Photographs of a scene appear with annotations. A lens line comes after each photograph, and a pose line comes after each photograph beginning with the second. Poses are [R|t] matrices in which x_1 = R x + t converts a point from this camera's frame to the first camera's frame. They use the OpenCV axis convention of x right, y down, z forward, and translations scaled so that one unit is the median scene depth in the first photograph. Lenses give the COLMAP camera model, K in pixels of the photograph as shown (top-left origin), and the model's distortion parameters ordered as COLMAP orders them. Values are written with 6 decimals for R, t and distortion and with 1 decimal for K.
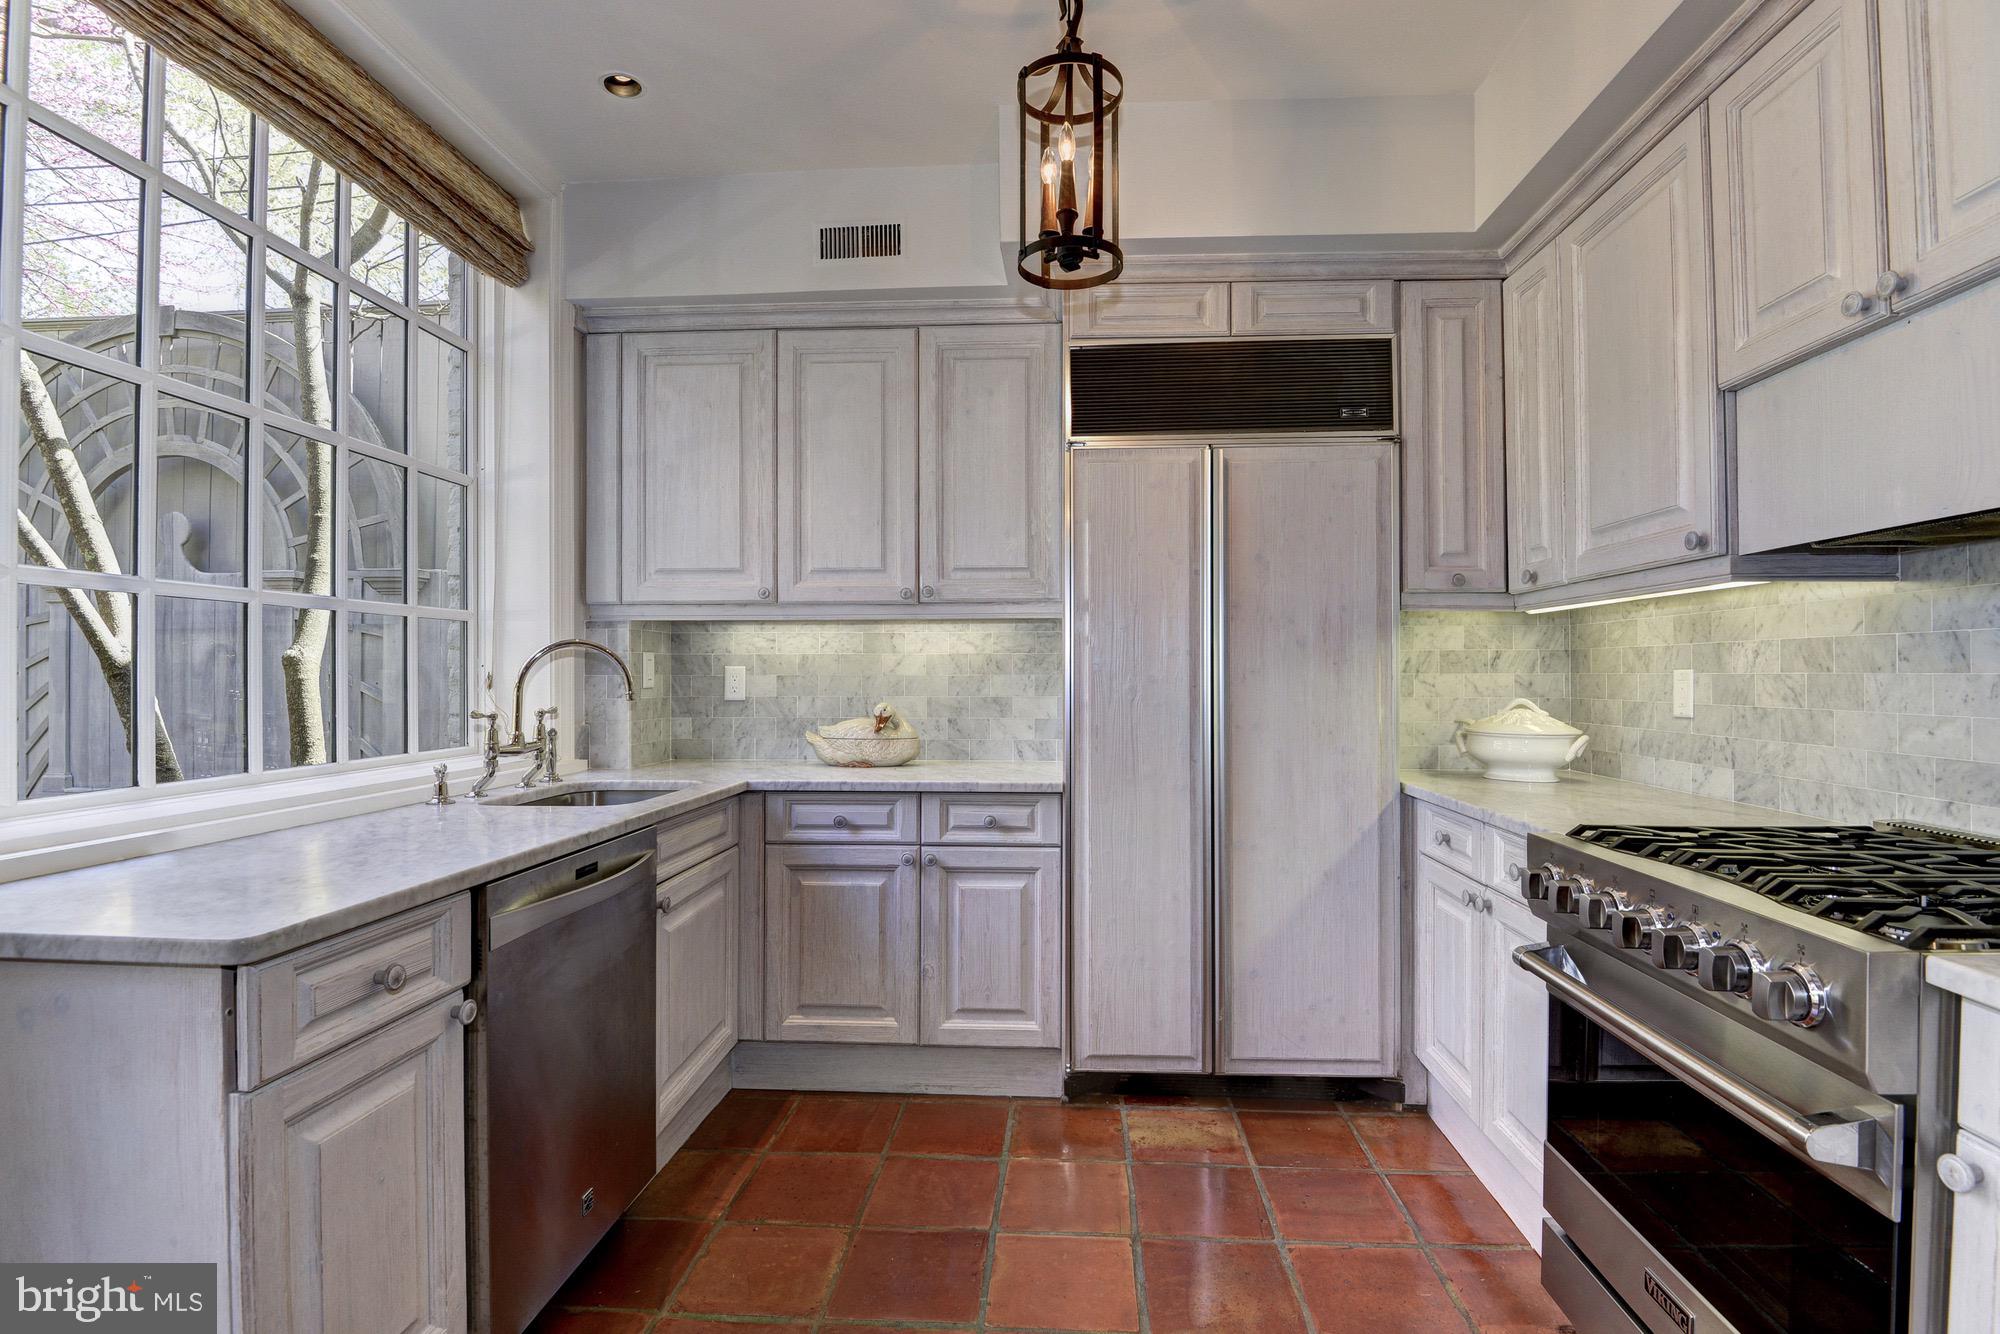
lens RADIAL K [[902.4, 0, 1067.0], [0, 902.4, 662.7], [0, 0, 1]] dist [0.003126, -0.015822]
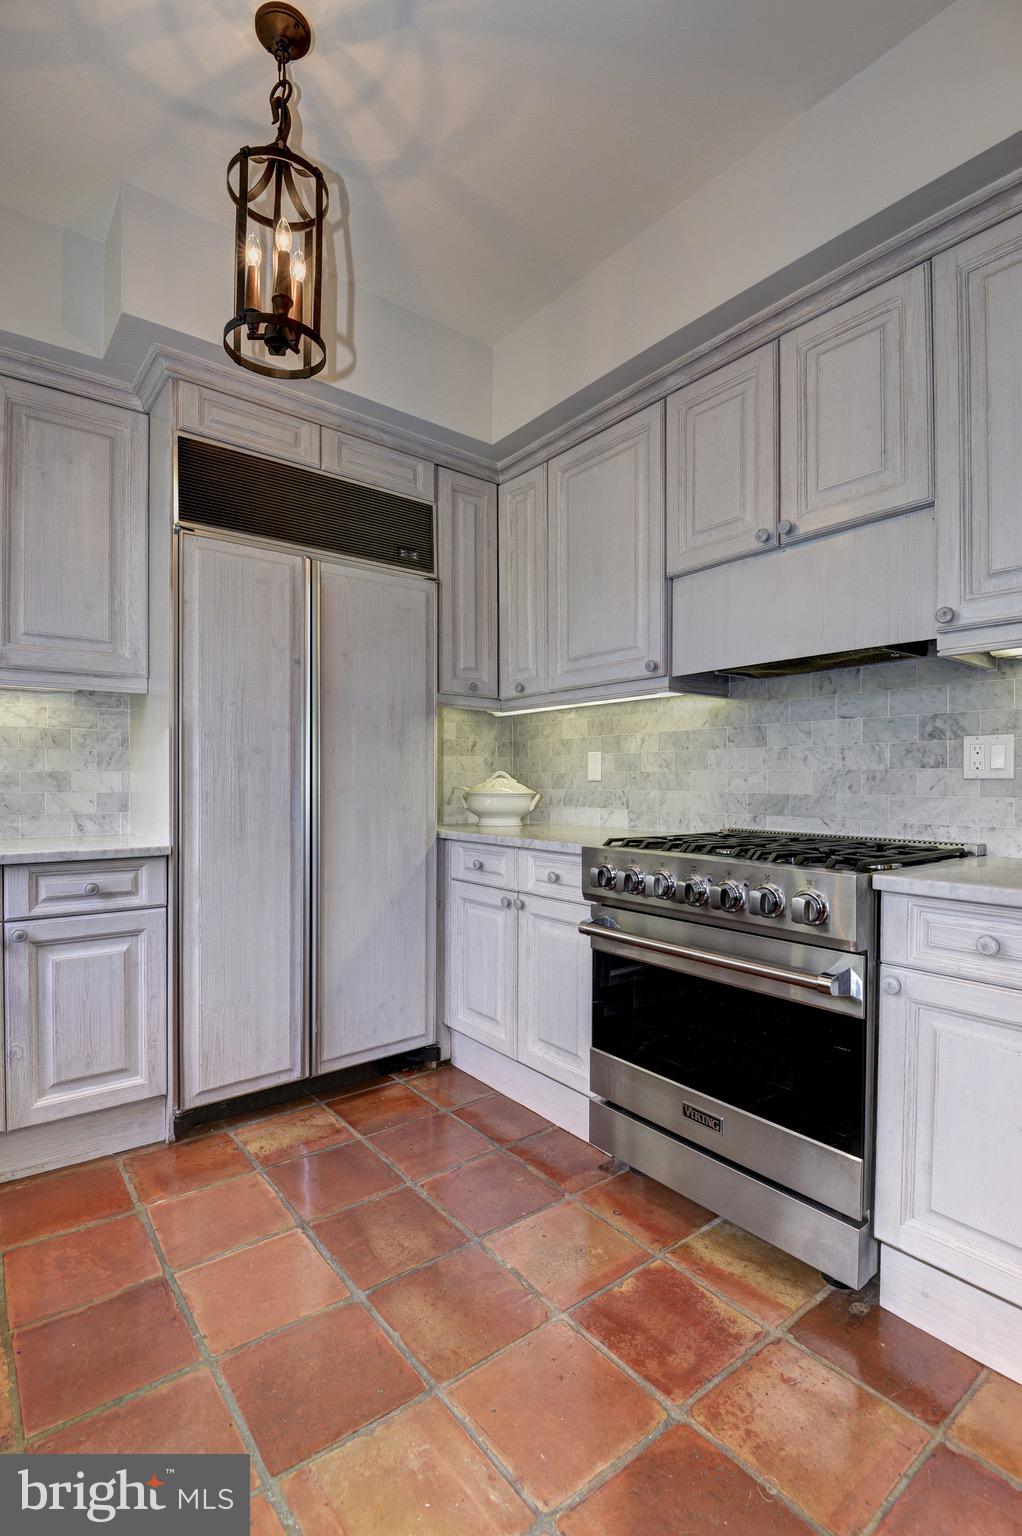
lens RADIAL K [[676.4, 0, 497.3], [0, 676.4, 779.9], [0, 0, 1]] dist [0.009240, -0.026408]
pose [[0.777667, 0.001252, 0.628676, -0.205838], [-0.010175, 0.999892, 0.010595, 0.043041], [-0.628595, -0.014636, 0.777595, 0.137618]]
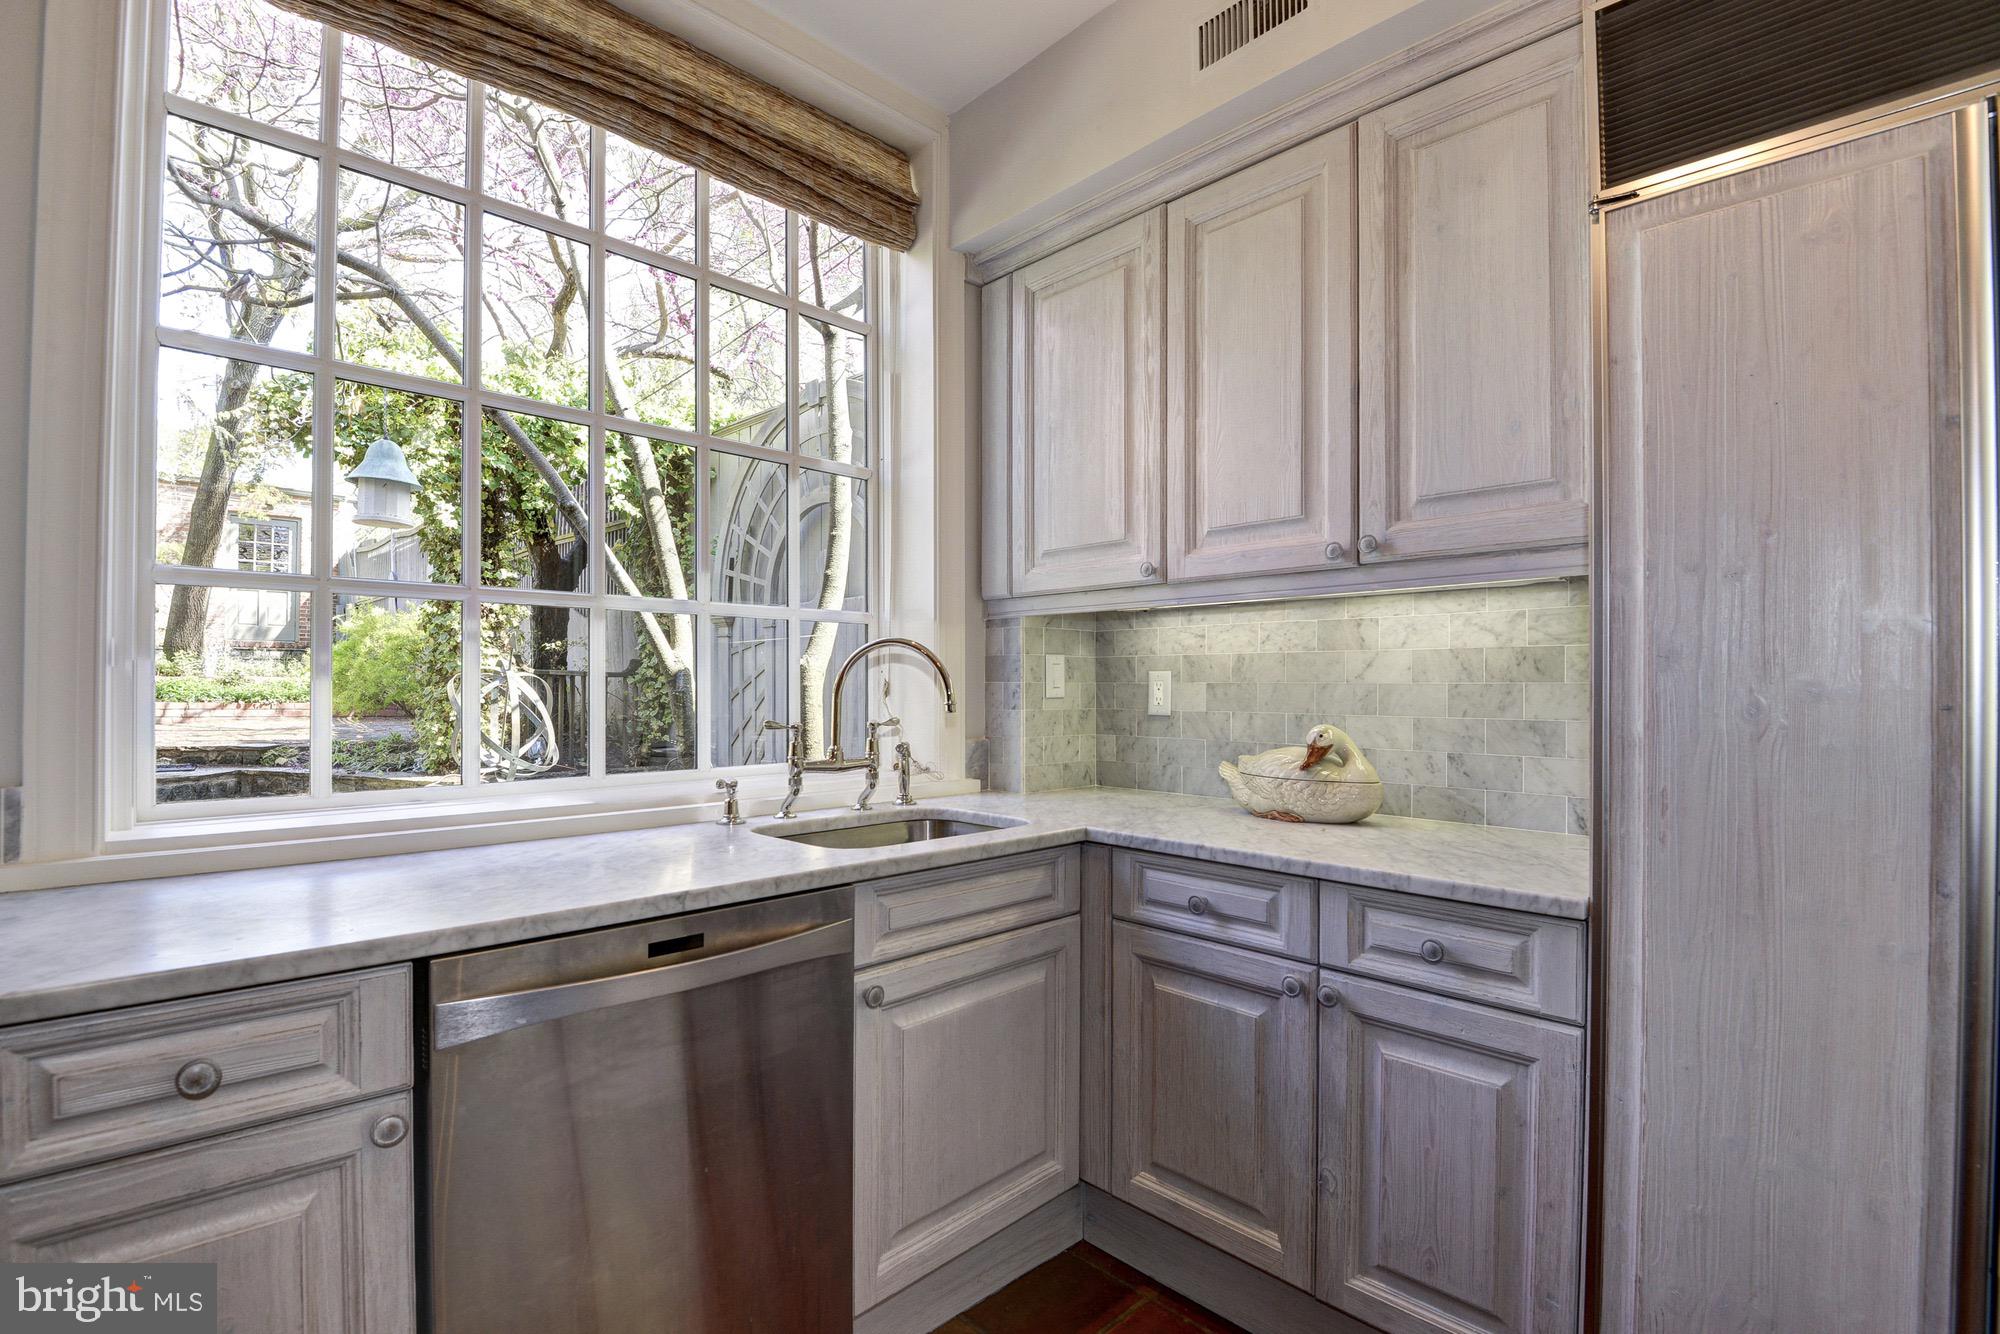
lens RADIAL K [[939.5, 0, 1023.1], [0, 939.5, 680.3], [0, 0, 1]] dist [0.001020, -0.016613]
pose [[0.730713, -0.001232, -0.682684, 0.120934], [0.007041, 0.999959, 0.005732, 0.007970], [0.682649, -0.008995, 0.730691, 0.416880]]
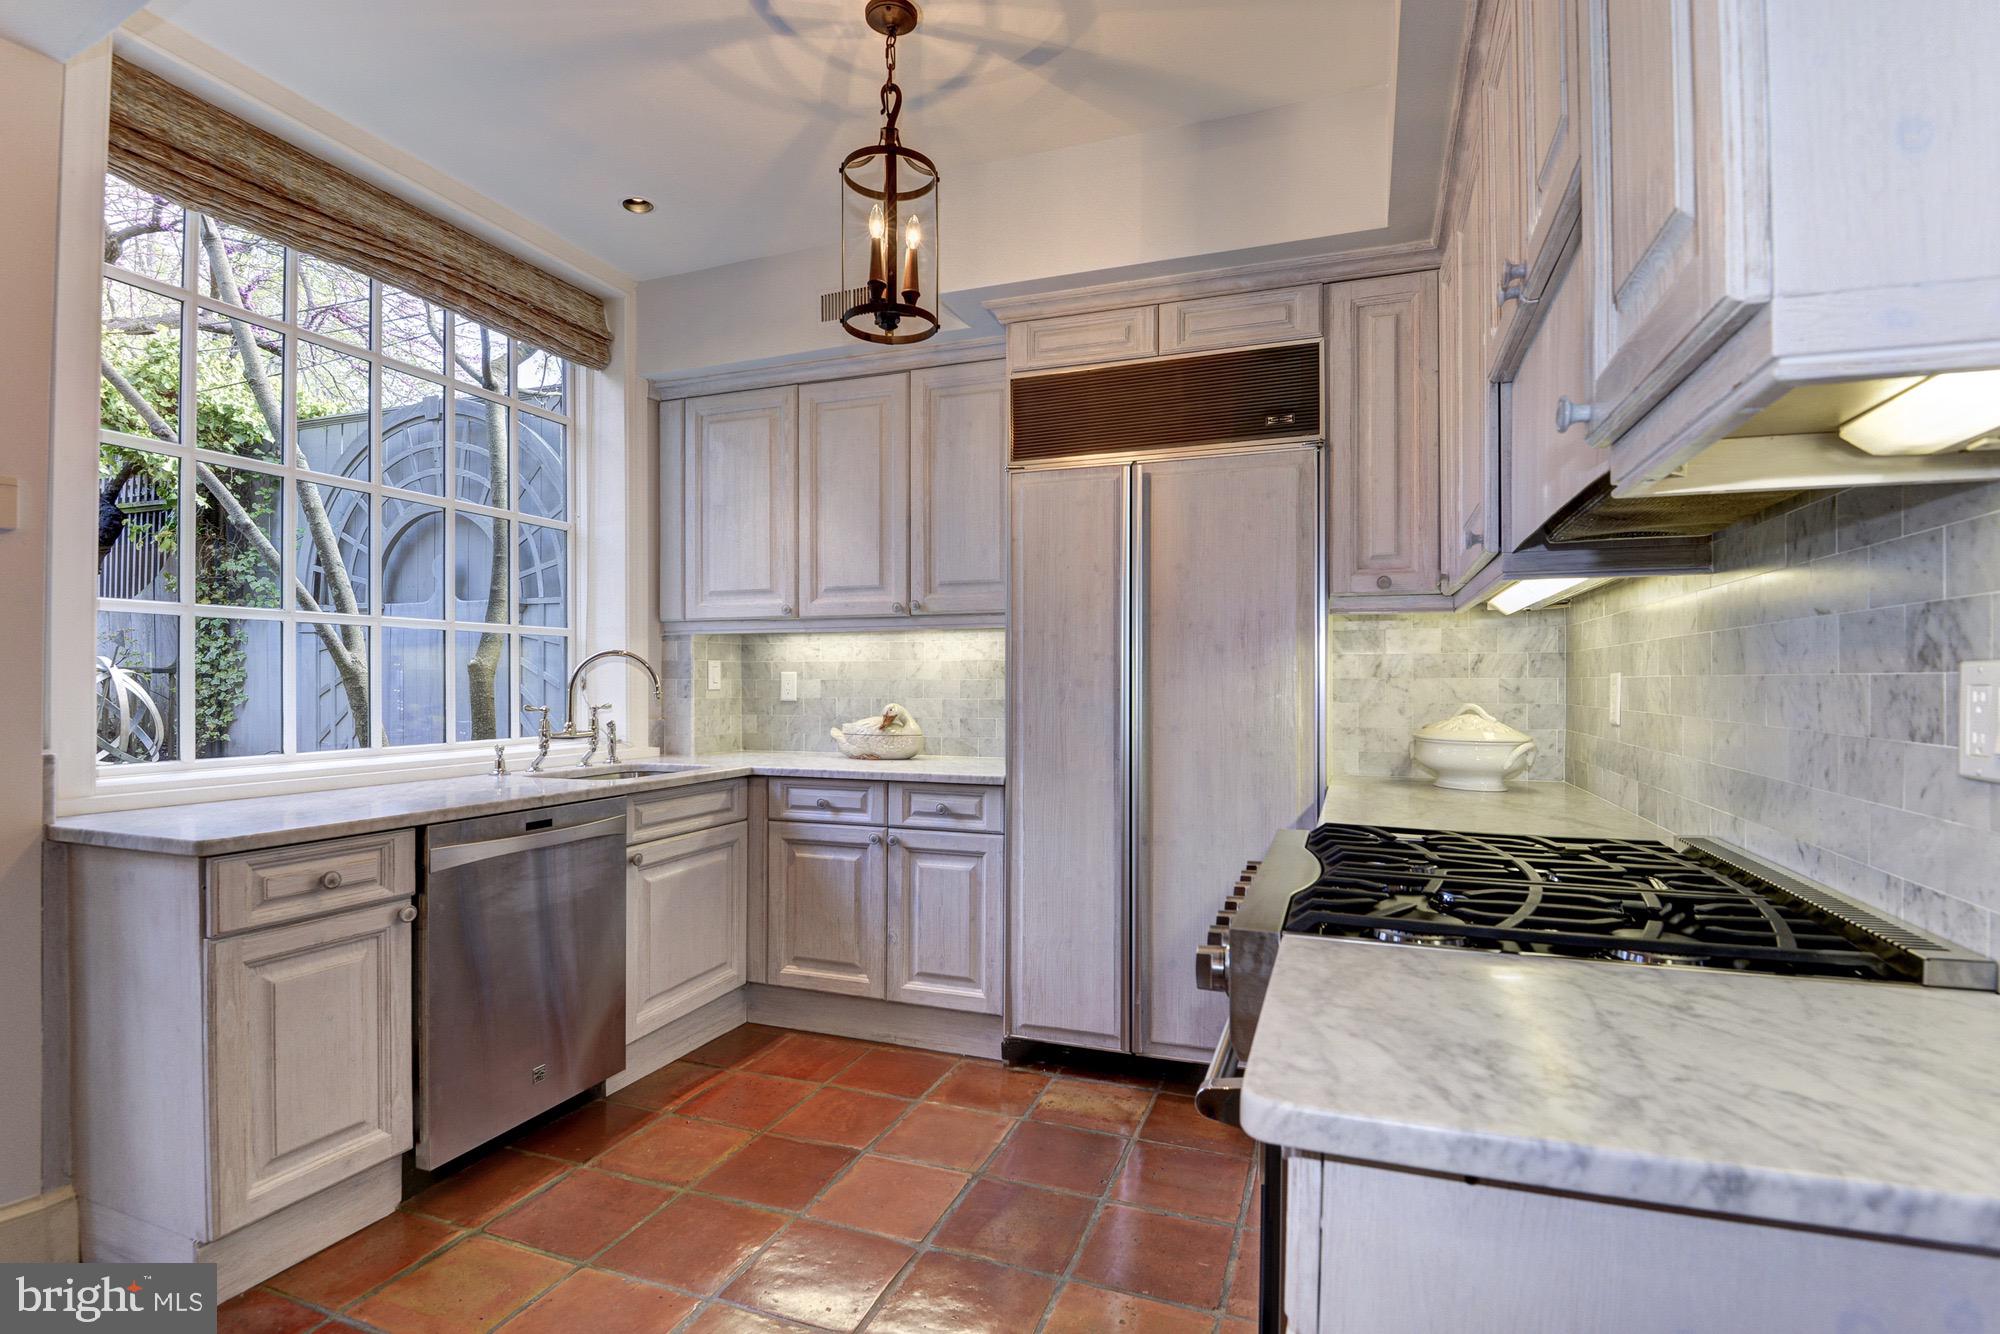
lens RADIAL K [[897.6, 0, 1056.6], [0, 897.6, 676.7], [0, 0, 1]] dist [0.002768, -0.015515]
pose [[0.962721, 0.000076, -0.270498, 0.356567], [0.001796, 0.999976, 0.006671, 0.003738], [0.270492, -0.006908, 0.962697, -0.039317]]
